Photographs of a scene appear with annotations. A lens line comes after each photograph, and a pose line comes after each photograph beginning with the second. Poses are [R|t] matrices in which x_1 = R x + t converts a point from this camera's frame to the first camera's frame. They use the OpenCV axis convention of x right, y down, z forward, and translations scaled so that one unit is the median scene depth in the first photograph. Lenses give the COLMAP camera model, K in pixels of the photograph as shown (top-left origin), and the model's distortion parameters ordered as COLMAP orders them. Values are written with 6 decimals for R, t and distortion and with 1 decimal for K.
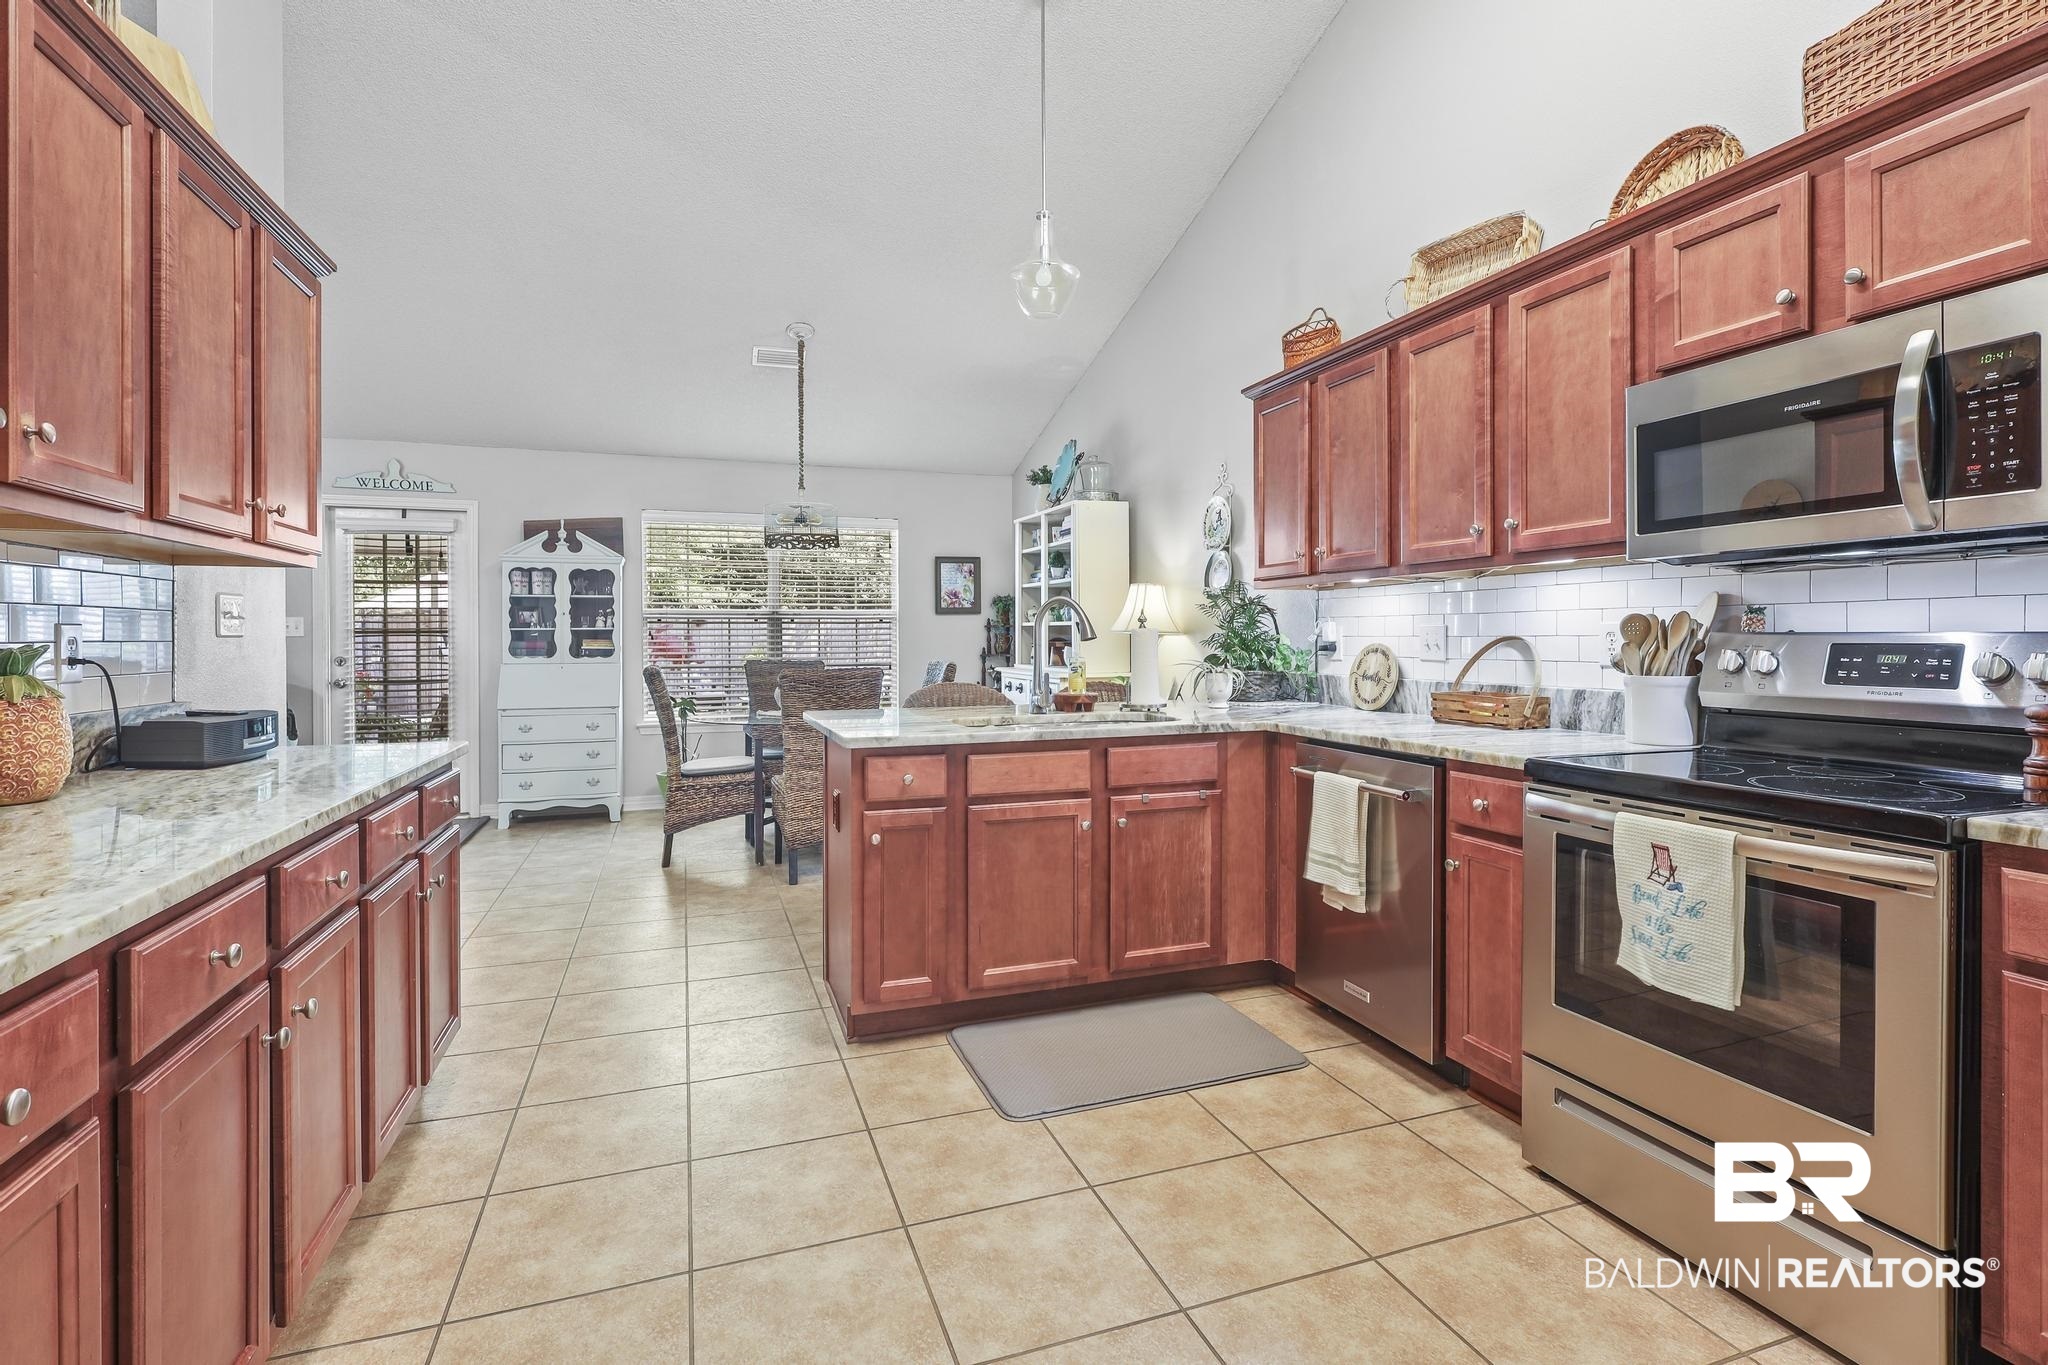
lens RADIAL K [[958.3, 0, 1032.5], [0, 958.3, 709.7], [0, 0, 1]] dist [0.000445, 0.000624]
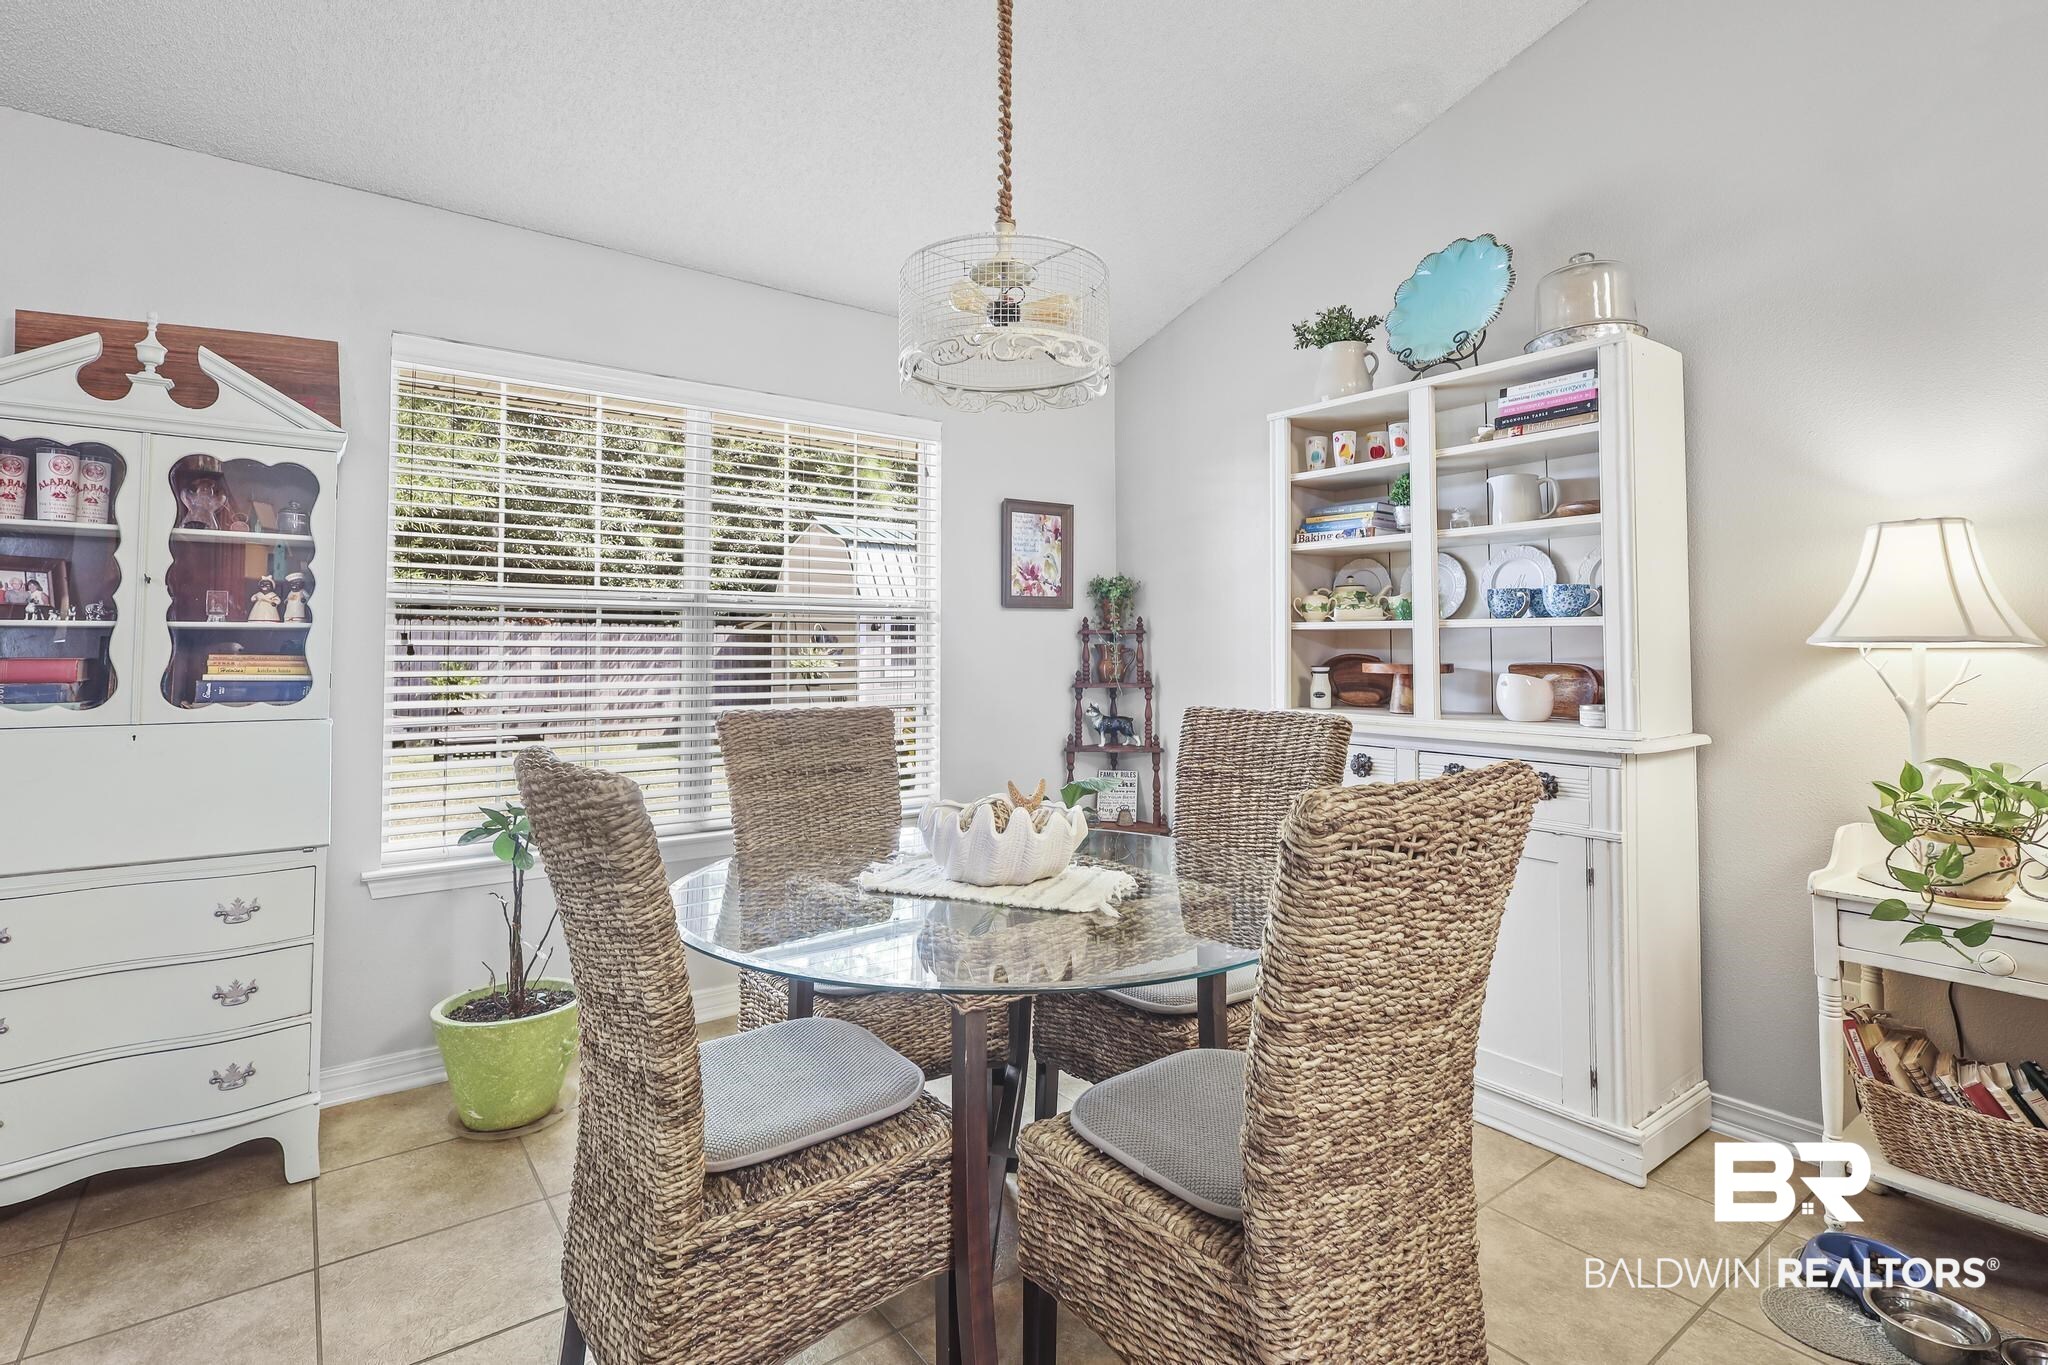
lens RADIAL K [[974.2, 0, 1022.5], [0, 974.2, 658.4], [0, 0, 1]] dist [-0.001713, -0.000058]
pose [[0.957231, 0.001911, 0.289317, -0.283847], [0.017628, 0.997735, -0.064914, -0.043005], [-0.288786, 0.067238, 0.955030, 0.566979]]
